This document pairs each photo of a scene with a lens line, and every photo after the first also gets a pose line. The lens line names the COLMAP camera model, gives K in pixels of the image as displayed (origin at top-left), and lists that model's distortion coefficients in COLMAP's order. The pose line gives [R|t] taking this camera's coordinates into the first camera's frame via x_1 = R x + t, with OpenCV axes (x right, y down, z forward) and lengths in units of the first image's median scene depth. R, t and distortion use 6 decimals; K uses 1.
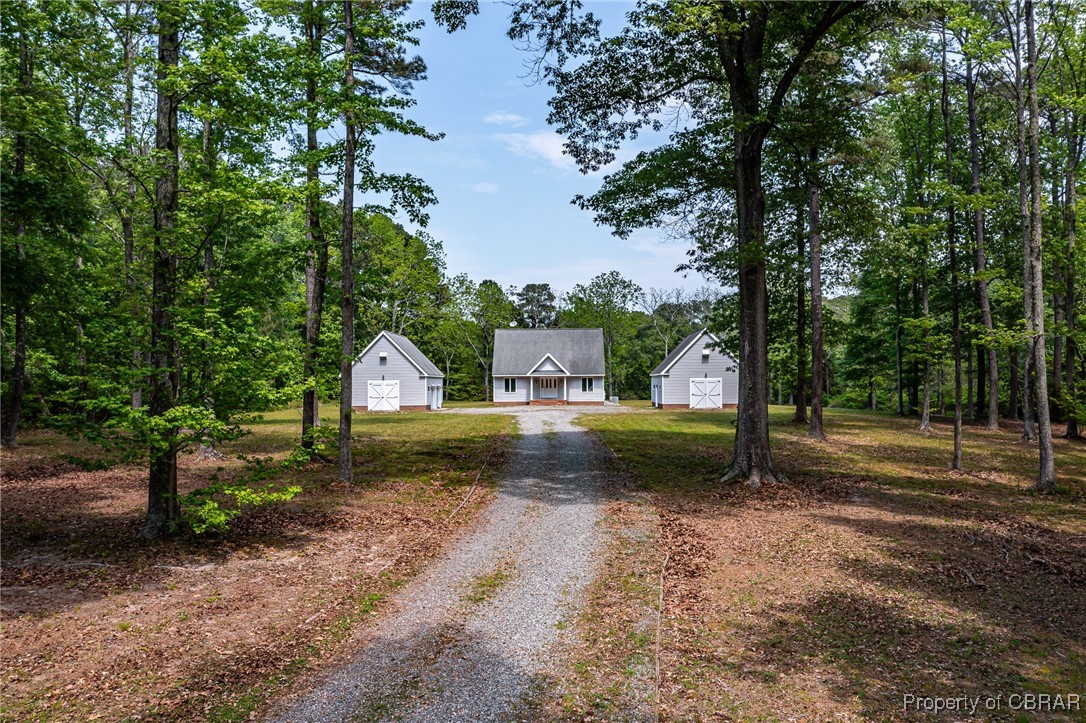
lens RADIAL K [[859.3, 0, 534.4], [0, 859.3, 360.5], [0, 0, 1]] dist [-0.016681, 0.003979]
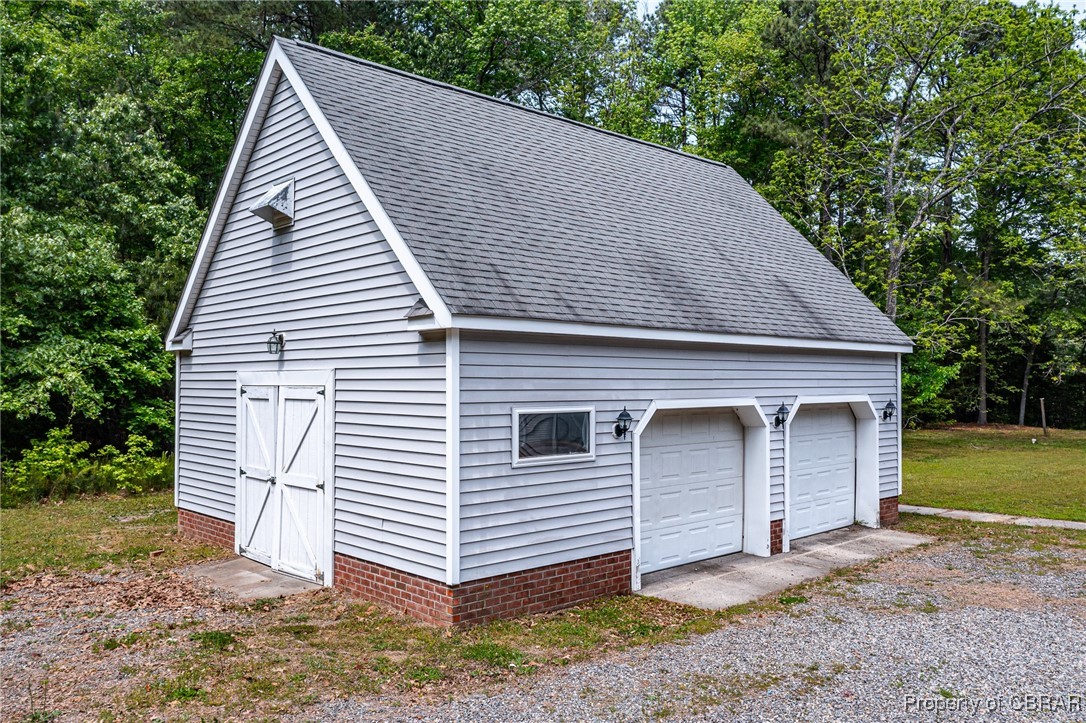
lens RADIAL K [[859.3, 0, 534.4], [0, 859.3, 360.5], [0, 0, 1]] dist [-0.016681, 0.003979]
pose [[0.701598, -0.010227, -0.712500, -0.031721], [0.014336, 0.999897, -0.000235, 0.019538], [0.712429, -0.010050, 0.701672, 0.796189]]
